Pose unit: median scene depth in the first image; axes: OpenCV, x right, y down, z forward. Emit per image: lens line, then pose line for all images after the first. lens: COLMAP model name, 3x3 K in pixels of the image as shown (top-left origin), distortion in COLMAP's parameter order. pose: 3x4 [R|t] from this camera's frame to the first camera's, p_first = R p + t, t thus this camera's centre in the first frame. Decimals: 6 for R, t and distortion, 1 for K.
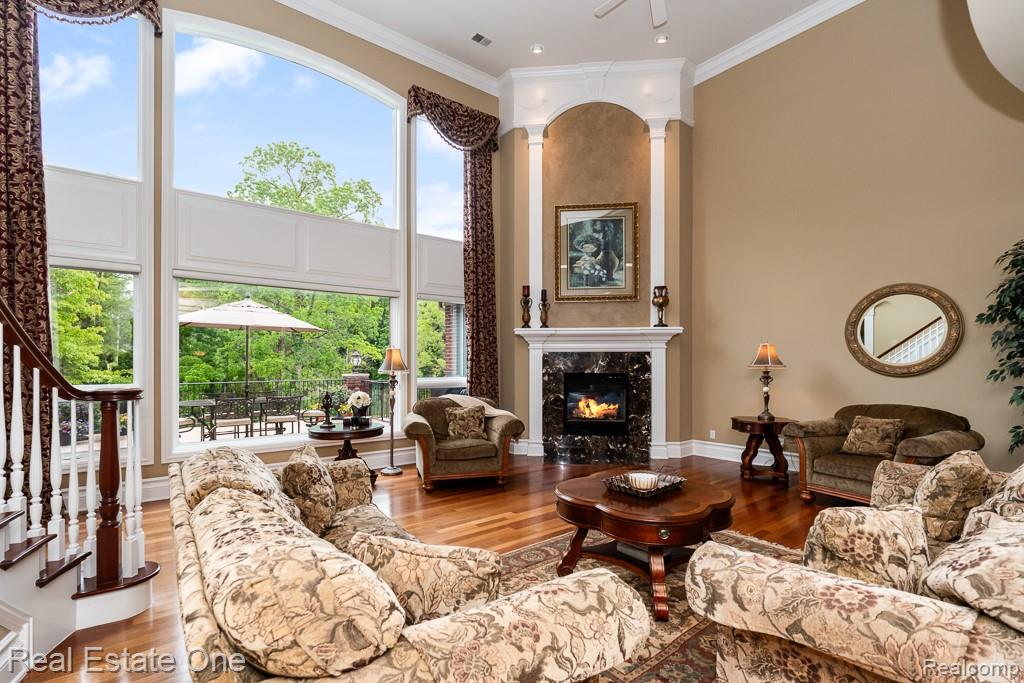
lens RADIAL K [[469.1, 0, 524.9], [0, 469.1, 364.1], [0, 0, 1]] dist [-0.008880, 0.002858]
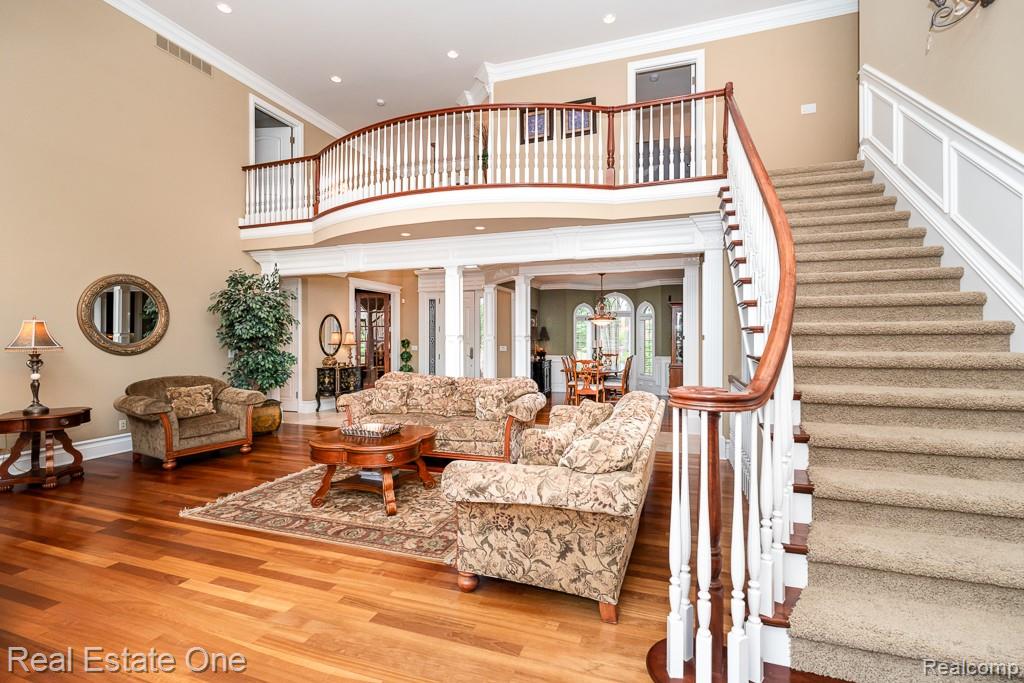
lens RADIAL K [[469.1, 0, 501.6], [0, 469.1, 339.9], [0, 0, 1]] dist [-0.008880, 0.002858]
pose [[-0.539697, -0.005373, 0.841842, -0.498313], [-0.010043, 0.999950, -0.000057, -0.014410], [-0.841800, -0.008486, -0.539723, 0.607047]]
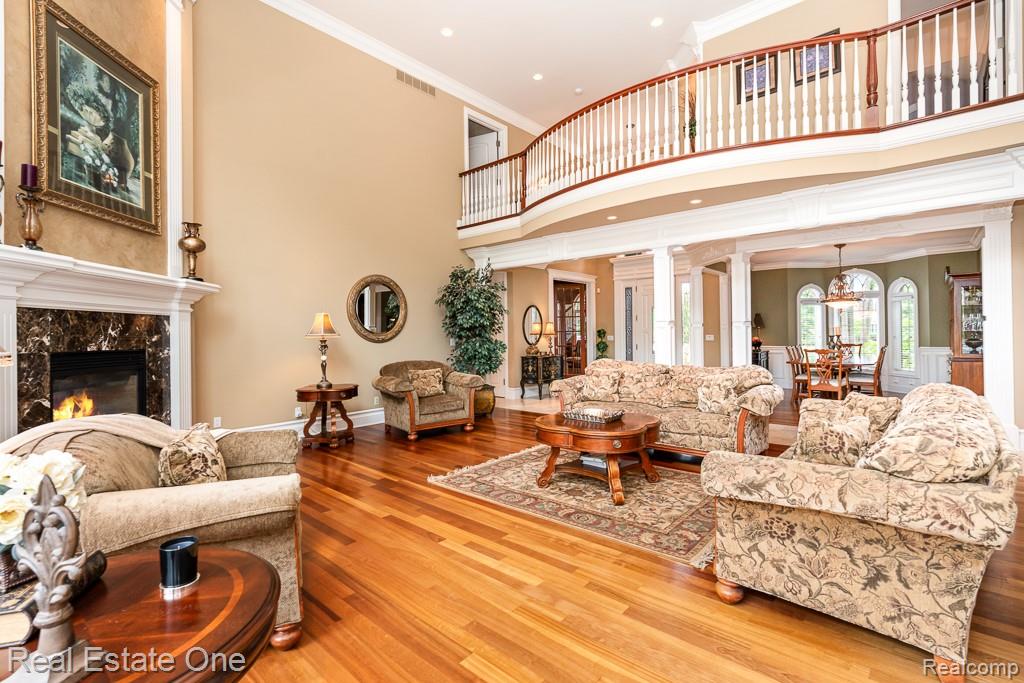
lens RADIAL K [[469.1, 0, 495.4], [0, 469.1, 330.1], [0, 0, 1]] dist [-0.008880, 0.002858]
pose [[-0.164811, 0.005030, 0.986312, -0.460727], [0.004331, 0.999981, -0.004376, -0.000748], [-0.986316, 0.003551, -0.164829, 0.641655]]
